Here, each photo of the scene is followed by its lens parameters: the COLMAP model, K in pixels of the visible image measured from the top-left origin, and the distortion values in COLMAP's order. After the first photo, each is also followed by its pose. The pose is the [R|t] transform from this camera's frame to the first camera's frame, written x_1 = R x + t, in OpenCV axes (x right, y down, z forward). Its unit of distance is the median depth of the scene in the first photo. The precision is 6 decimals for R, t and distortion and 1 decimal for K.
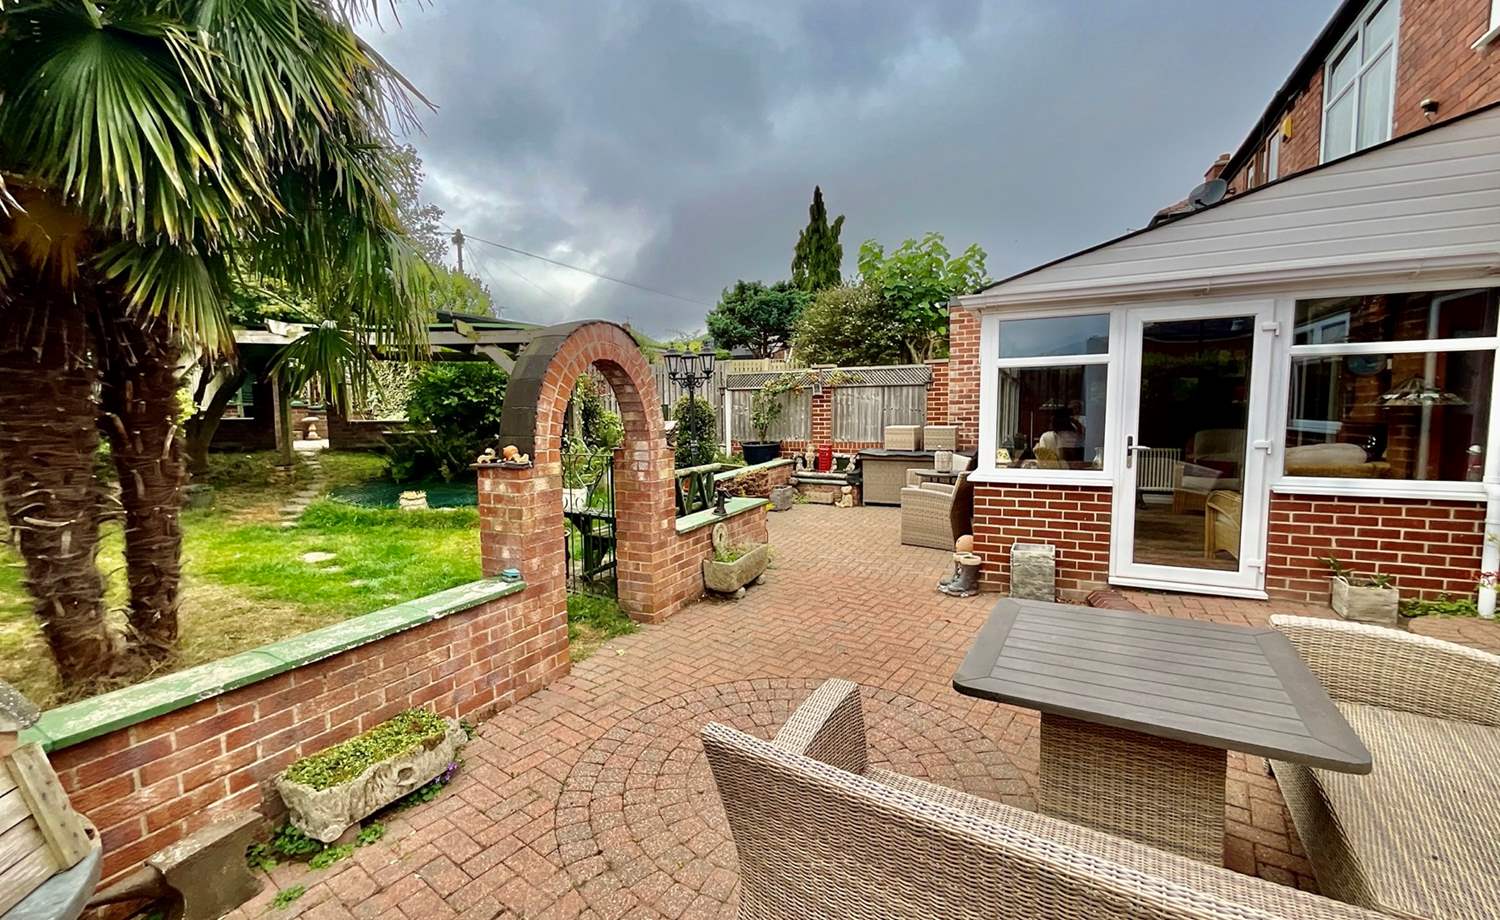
lens RADIAL K [[606.9, 0, 751.5], [0, 606.9, 451.1], [0, 0, 1]] dist [-0.002158, -0.000321]
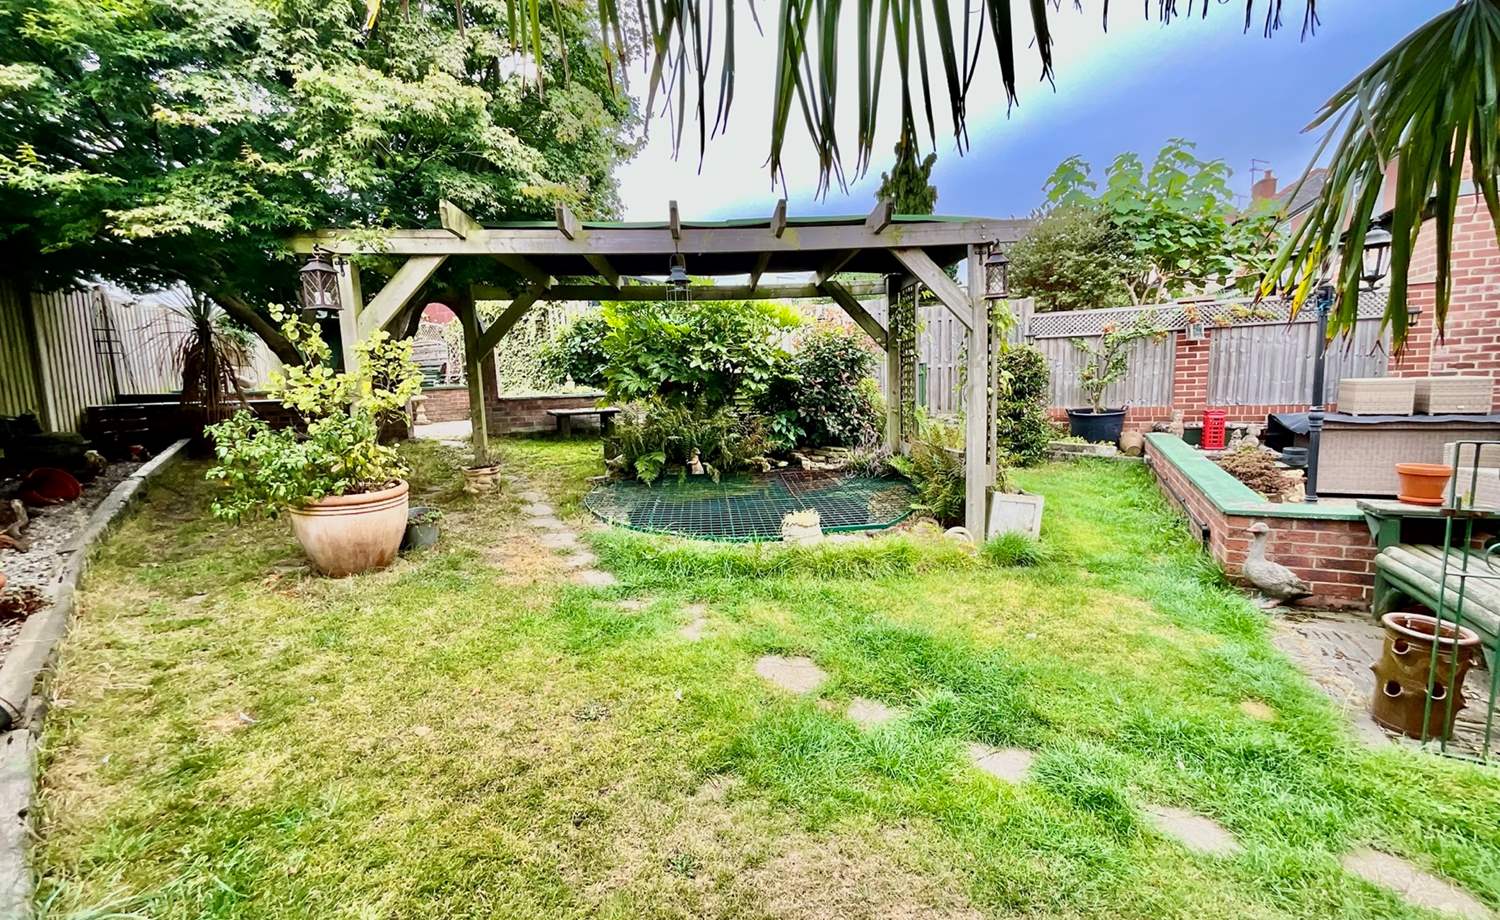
lens RADIAL K [[606.9, 0, 747.1], [0, 606.9, 452.4], [0, 0, 1]] dist [-0.002158, -0.000321]
pose [[0.999586, -0.028612, 0.002995, -0.278301], [0.028437, 0.998458, 0.047680, -0.007198], [-0.004354, -0.047575, 0.998858, 0.198997]]
